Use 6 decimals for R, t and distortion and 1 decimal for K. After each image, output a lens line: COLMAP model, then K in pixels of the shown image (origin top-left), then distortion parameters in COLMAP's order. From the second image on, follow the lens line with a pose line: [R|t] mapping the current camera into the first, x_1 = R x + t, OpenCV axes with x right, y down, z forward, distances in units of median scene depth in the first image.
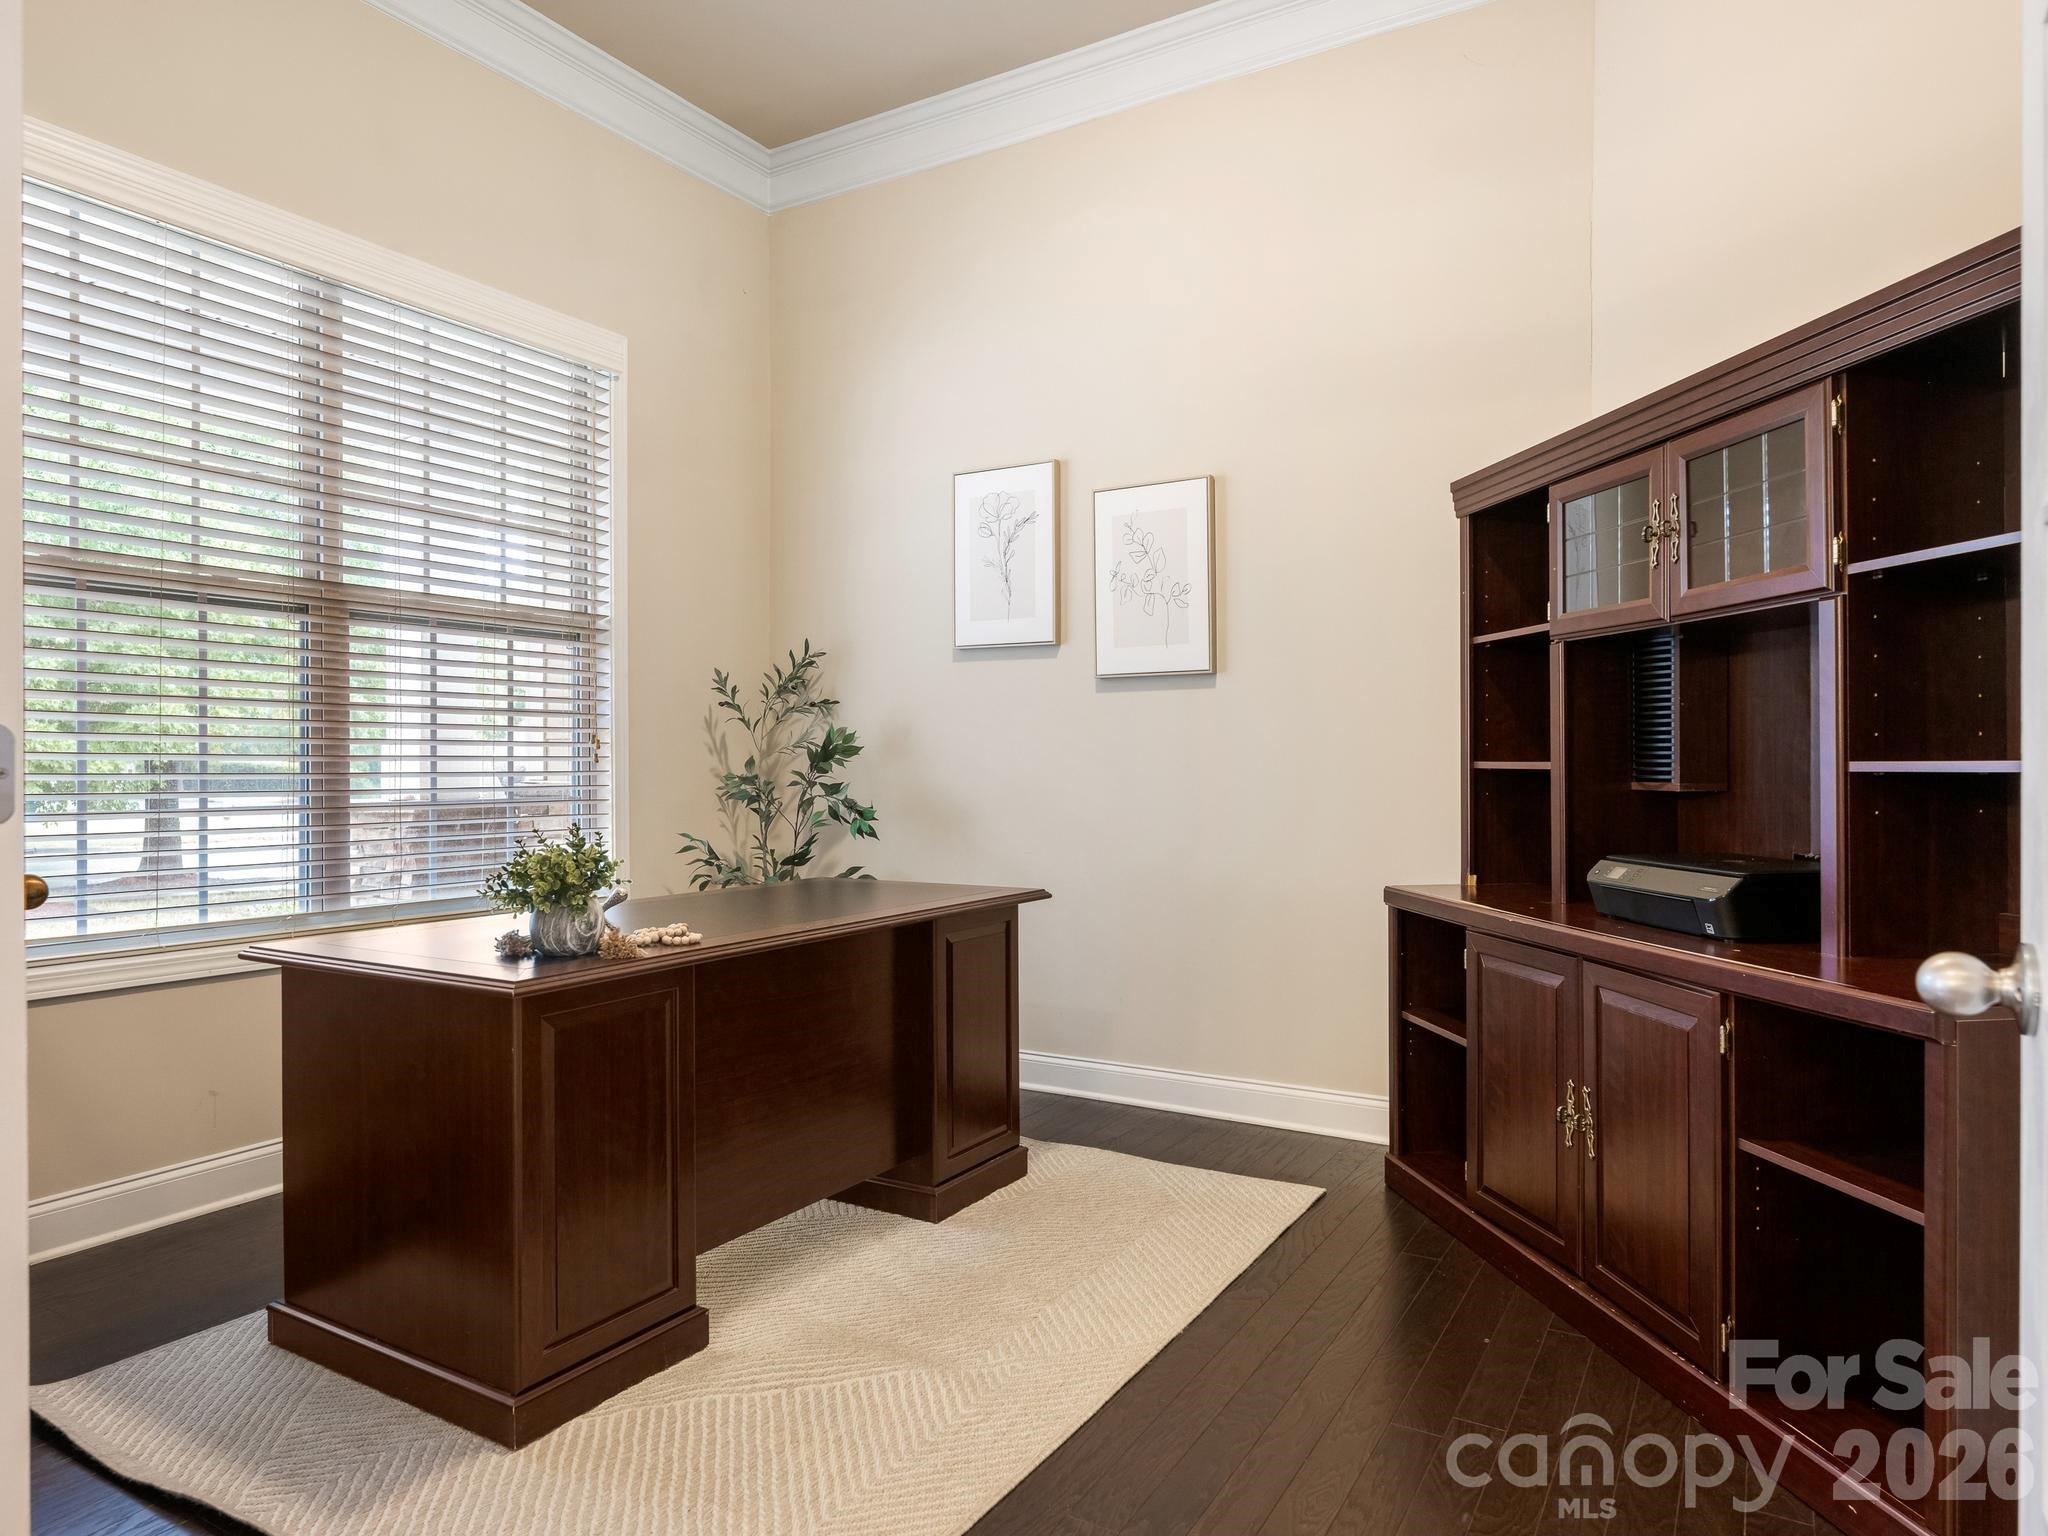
lens RADIAL K [[1285.8, 0, 1024.0], [0, 1285.8, 768.0], [0, 0, 1]] dist [-0.001823, 0.000663]
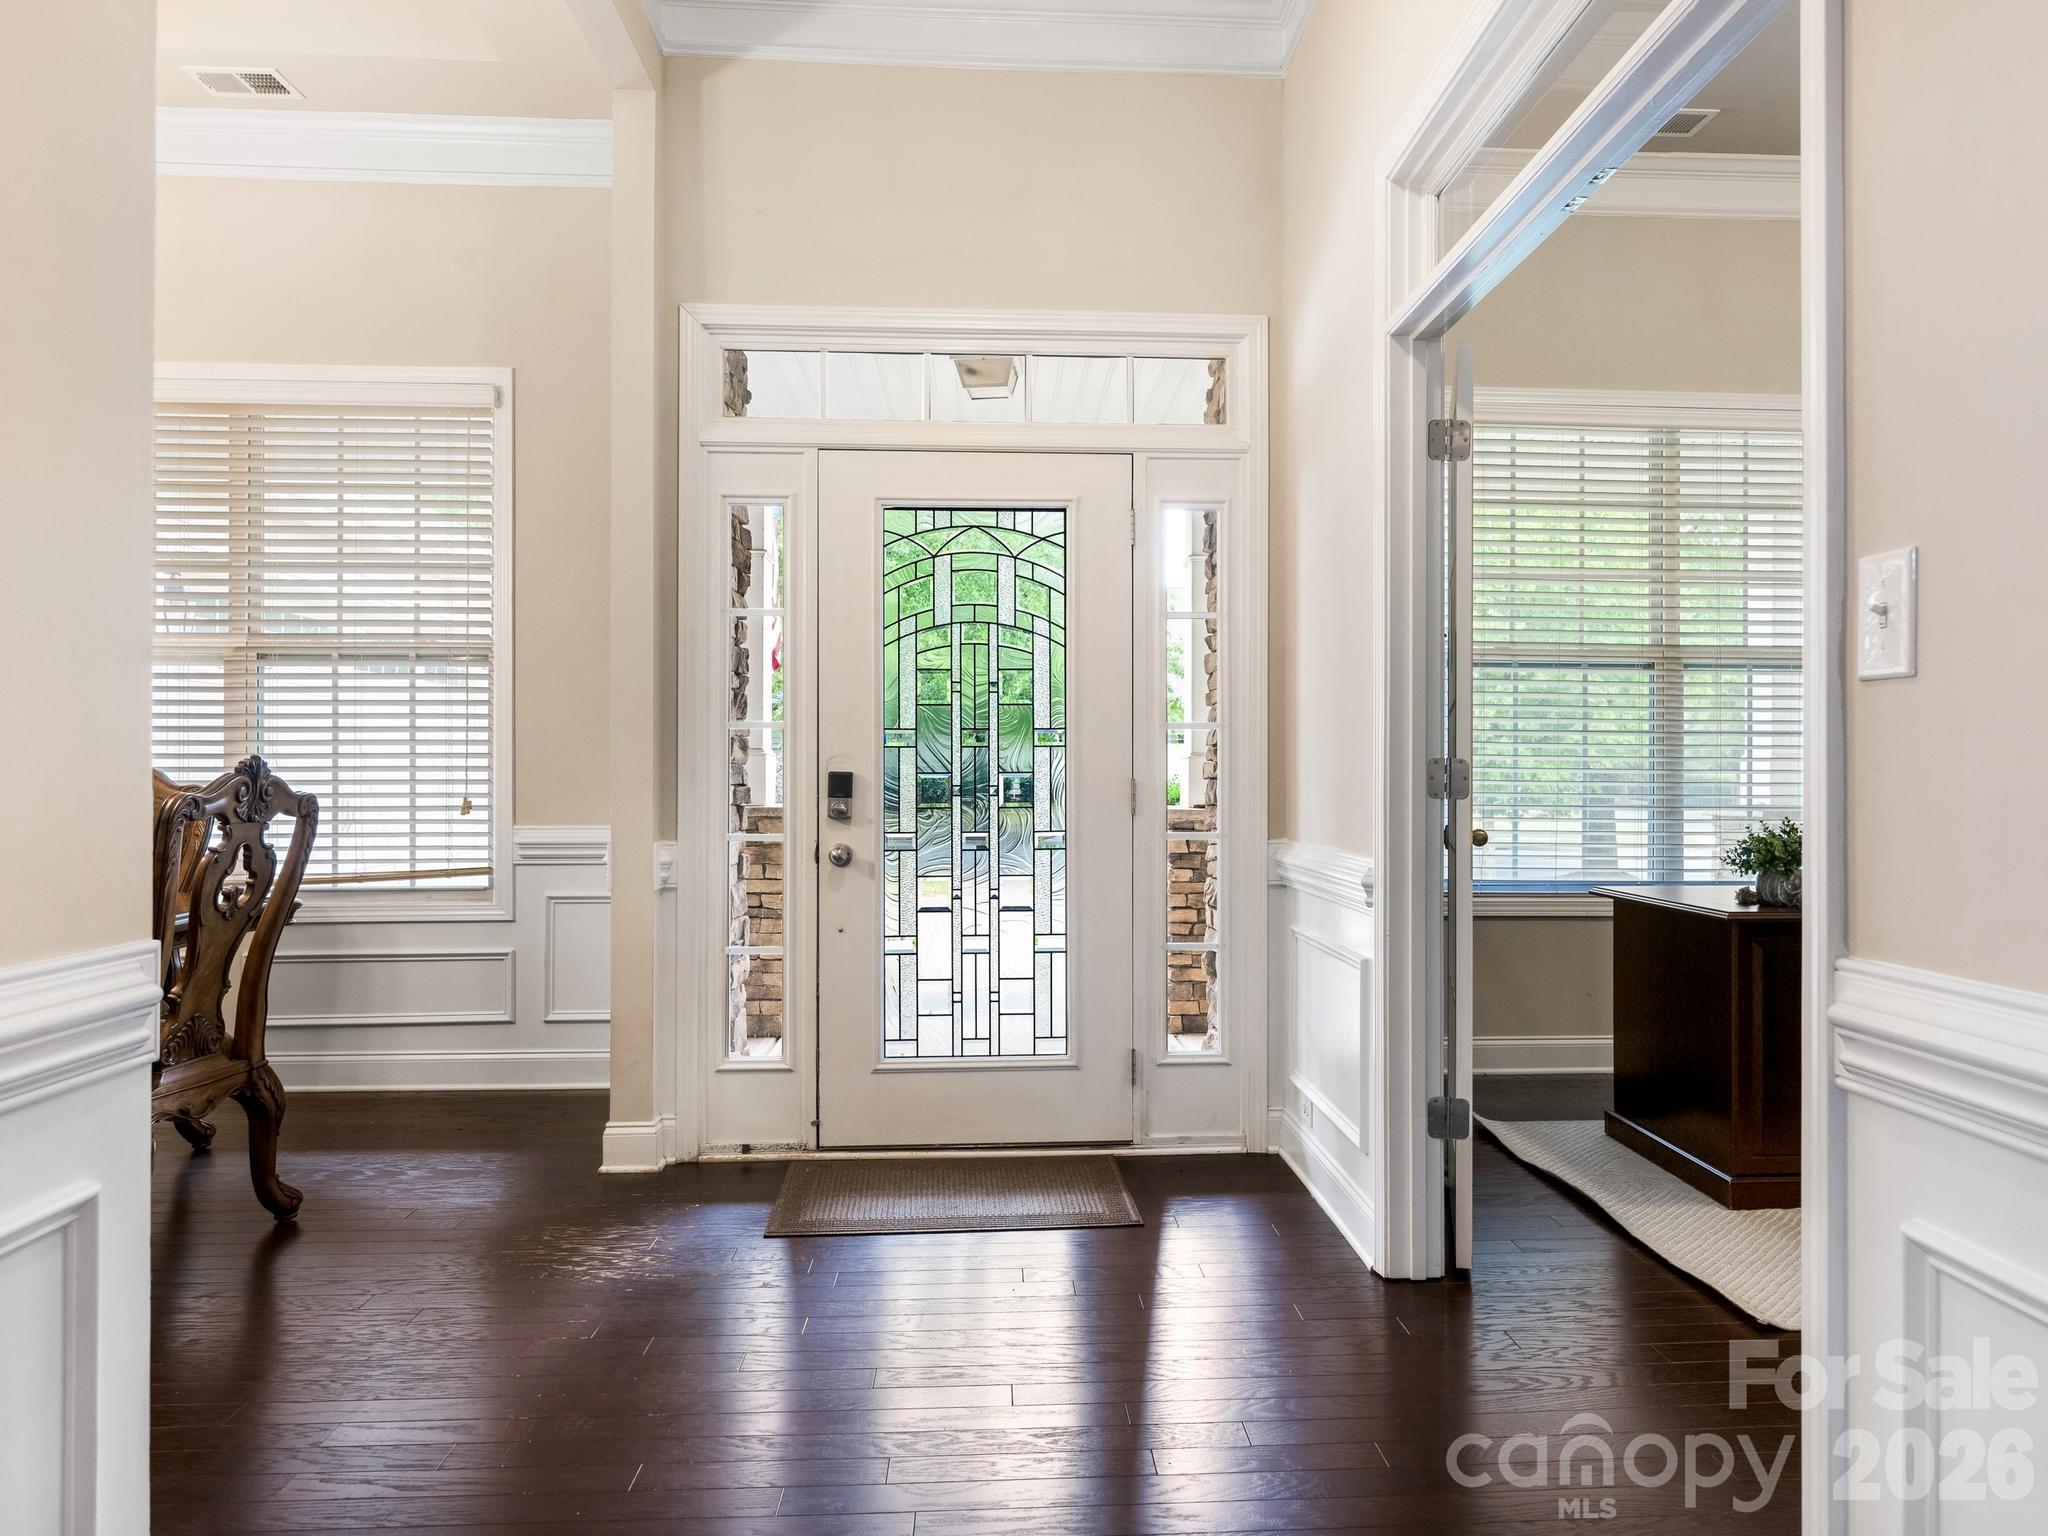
lens RADIAL K [[1328.9, 0, 1024.0], [0, 1328.9, 768.0], [0, 0, 1]] dist [0.024425, 0.000376]
pose [[0.531790, -0.001598, -0.846875, 0.326963], [-0.004446, 0.999979, -0.004679, -0.001655], [0.846865, 0.006253, 0.531772, -0.377250]]
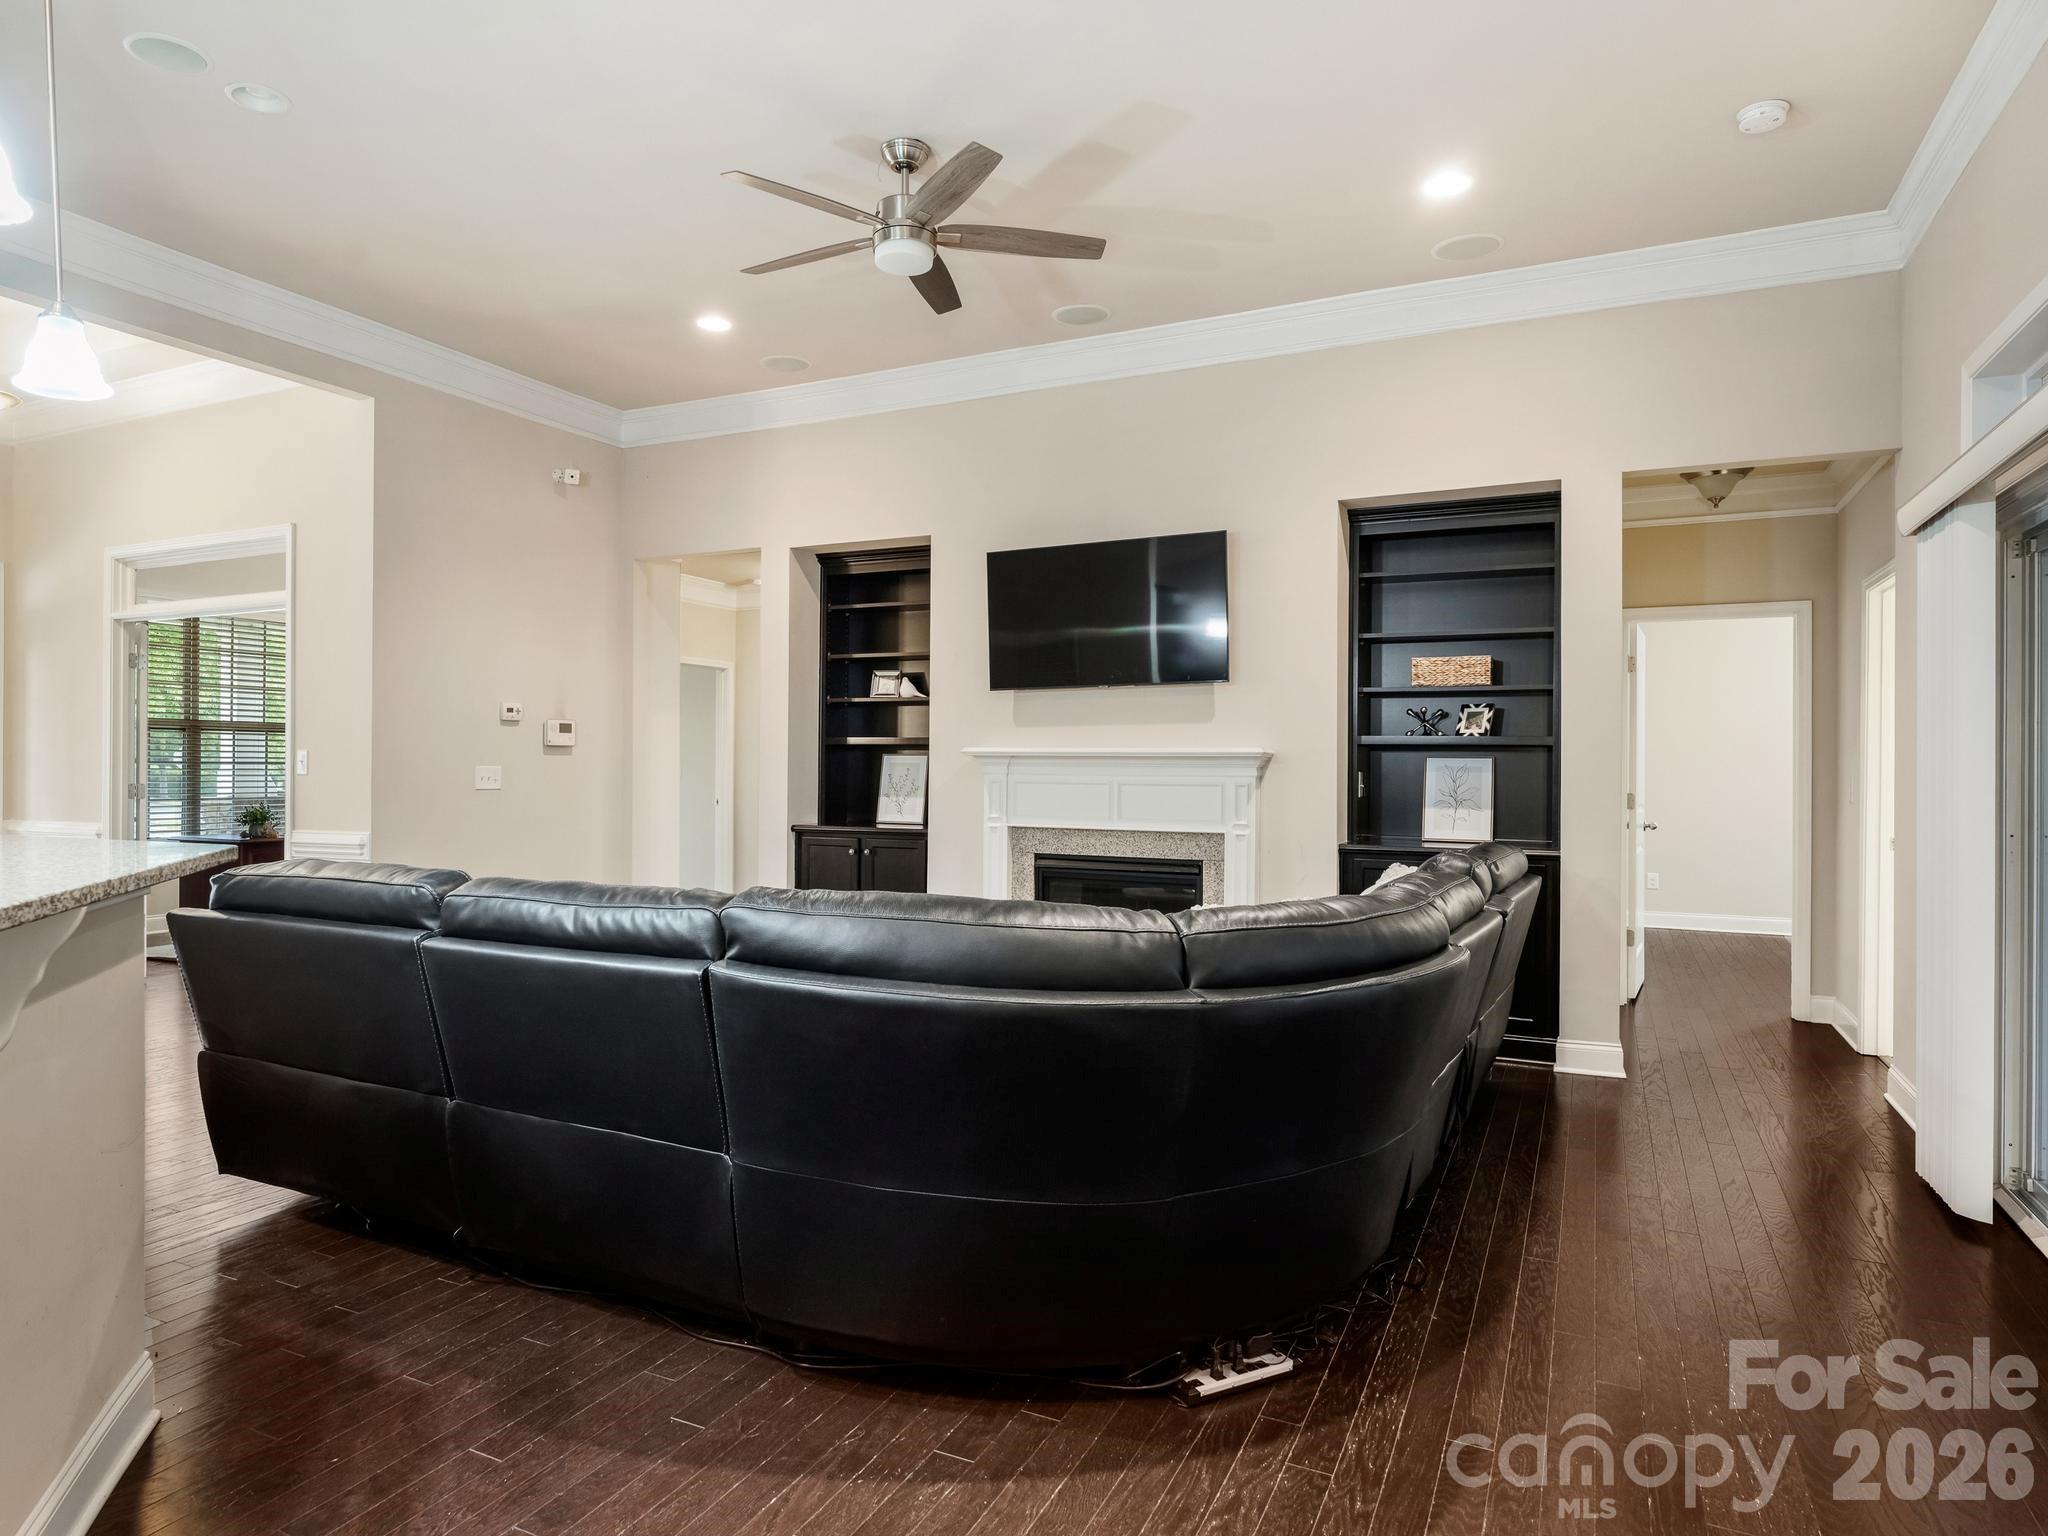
lens RADIAL K [[1242.1, 0, 971.4], [0, 1242.1, 759.1], [0, 0, 1]] dist [0.034439, 0.000563]
pose [[0.998014, 0.005432, 0.062757, 1.036918], [-0.004959, 0.999958, -0.007691, -0.047167], [-0.062796, 0.007364, 0.997999, -1.950726]]
